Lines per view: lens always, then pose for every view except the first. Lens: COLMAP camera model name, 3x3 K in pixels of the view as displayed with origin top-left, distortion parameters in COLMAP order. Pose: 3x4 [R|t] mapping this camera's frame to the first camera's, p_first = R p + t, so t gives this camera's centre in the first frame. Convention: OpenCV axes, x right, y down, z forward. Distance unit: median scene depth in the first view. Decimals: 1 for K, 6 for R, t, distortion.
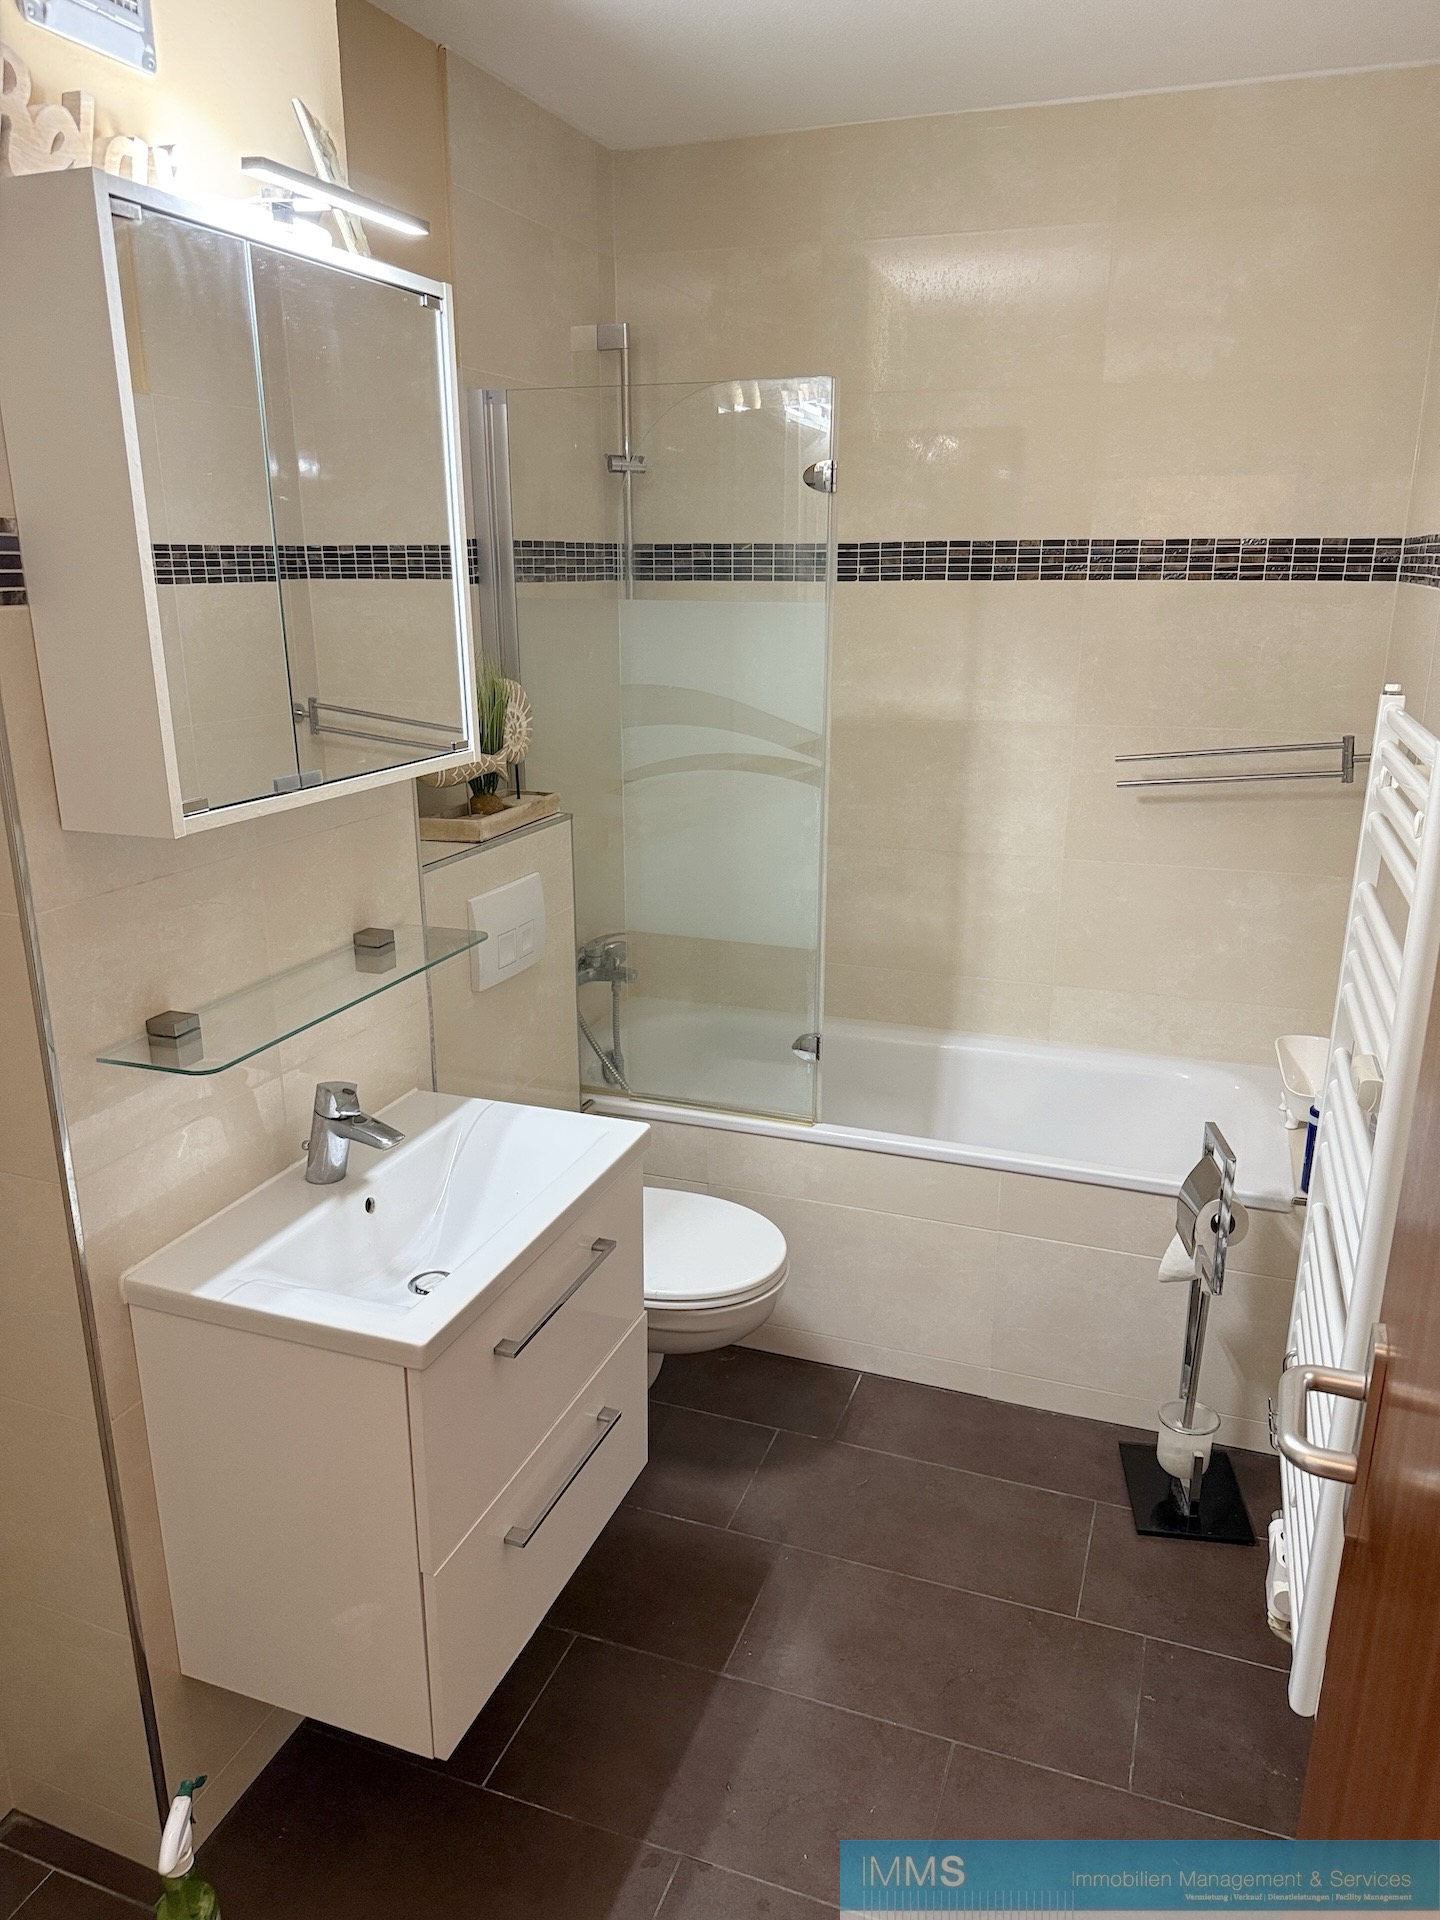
lens RADIAL K [[1349.6, 0, 763.0], [0, 1349.6, 928.5], [0, 0, 1]] dist [0.069187, -0.091236]
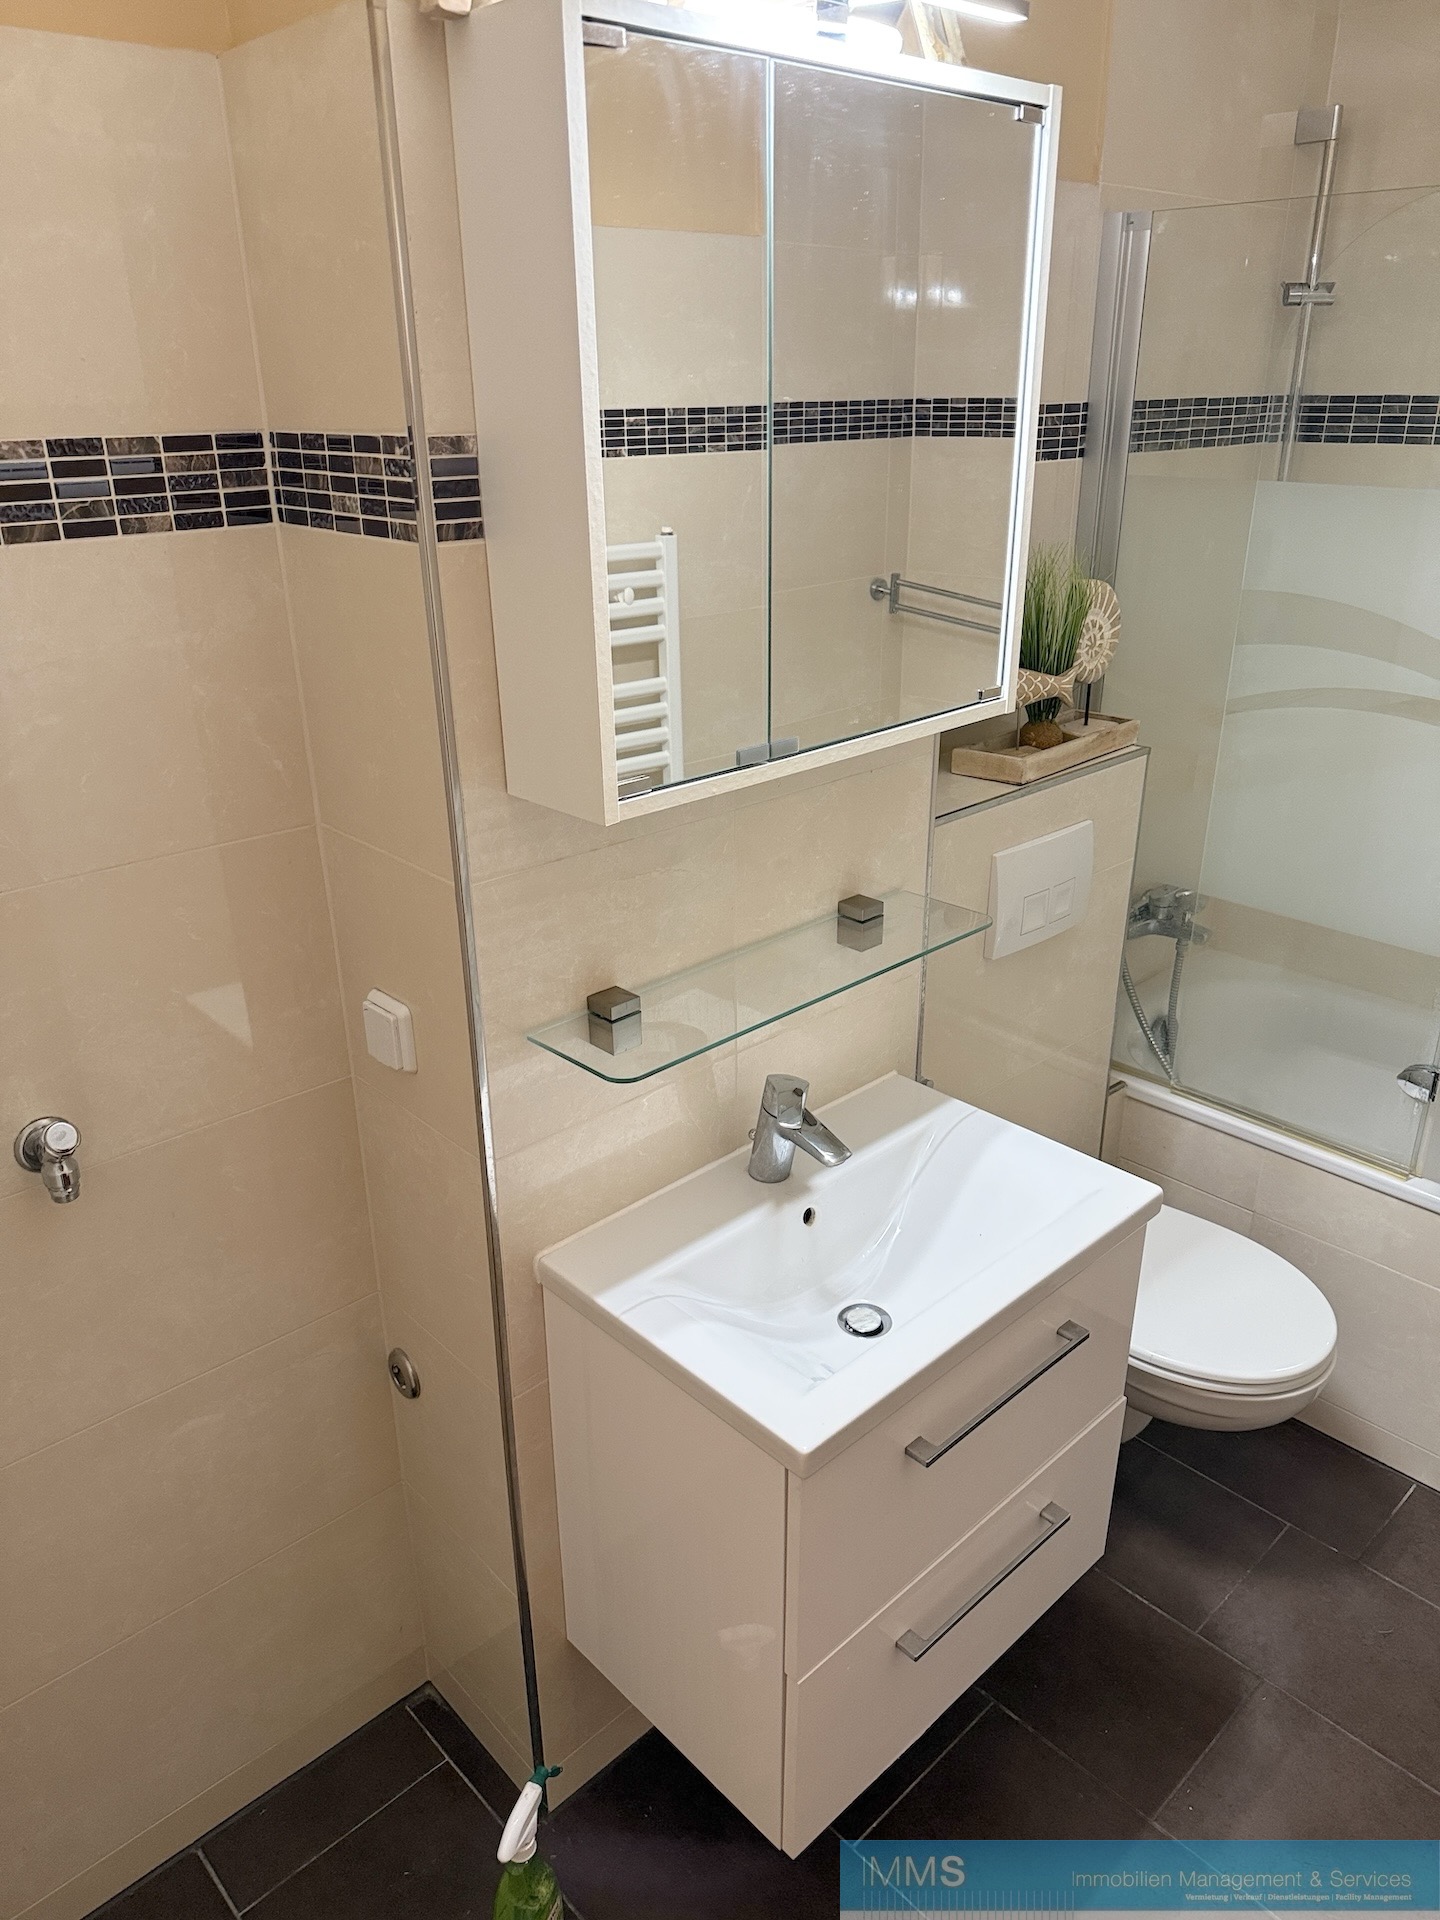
lens RADIAL K [[1349.6, 0, 759.2], [0, 1349.6, 910.7], [0, 0, 1]] dist [0.069187, -0.091236]
pose [[0.890817, 0.168593, -0.421925, 0.012378], [-0.118806, 0.982734, 0.141845, -0.078659], [0.438554, -0.076230, 0.895466, 0.152058]]
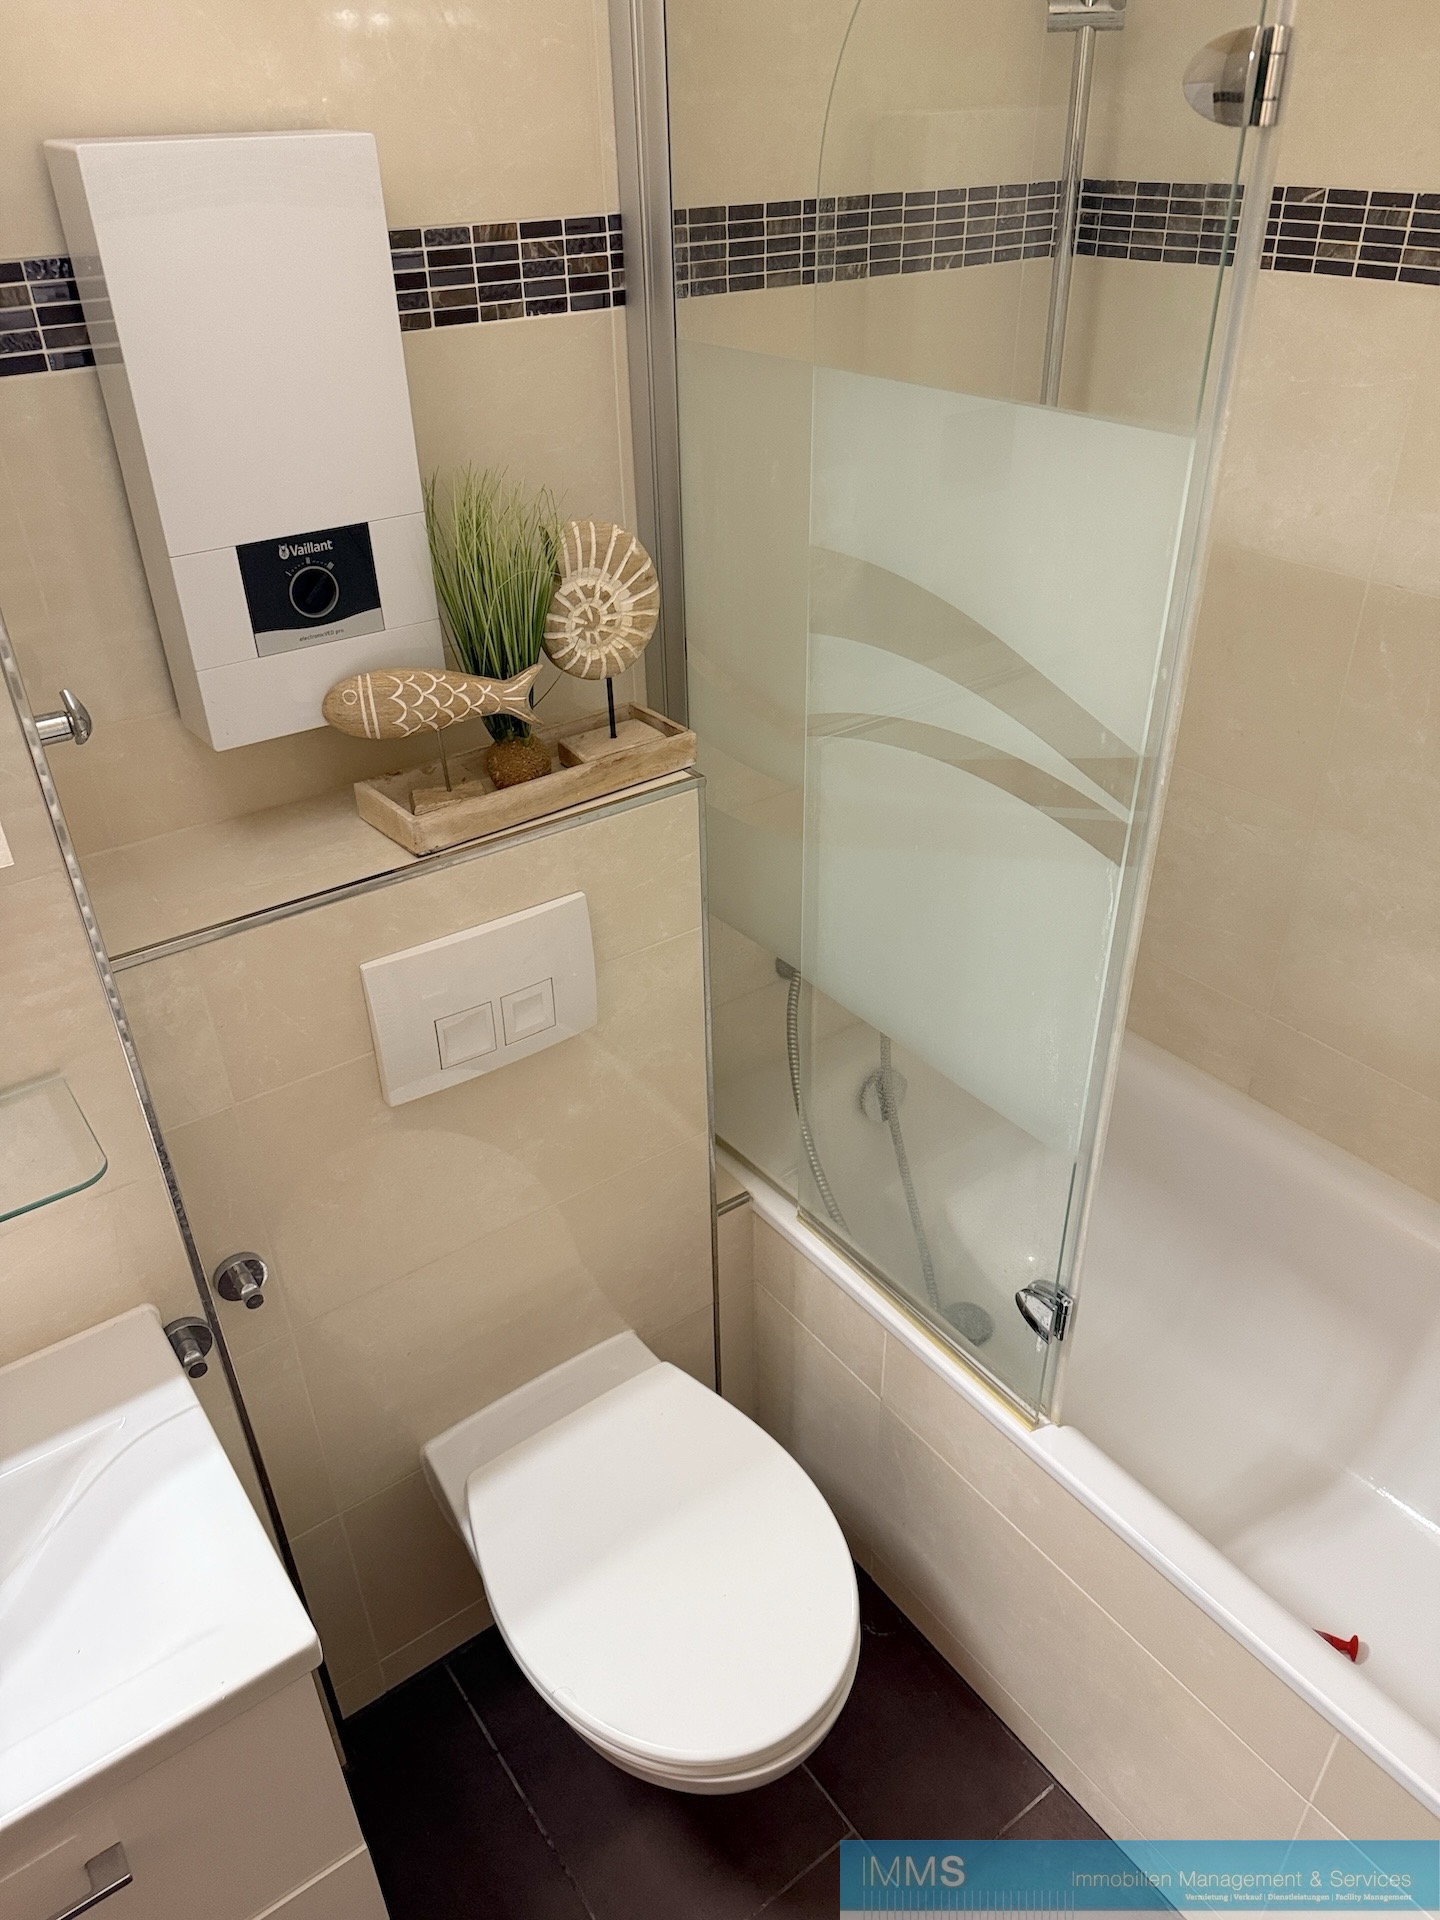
lens RADIAL K [[1349.6, 0, 749.0], [0, 1349.6, 921.4], [0, 0, 1]] dist [0.069187, -0.091236]
pose [[0.817690, 0.285672, -0.499775, 0.167731], [-0.132192, 0.938160, 0.319971, -0.213264], [0.560275, -0.195571, 0.804887, 0.576816]]
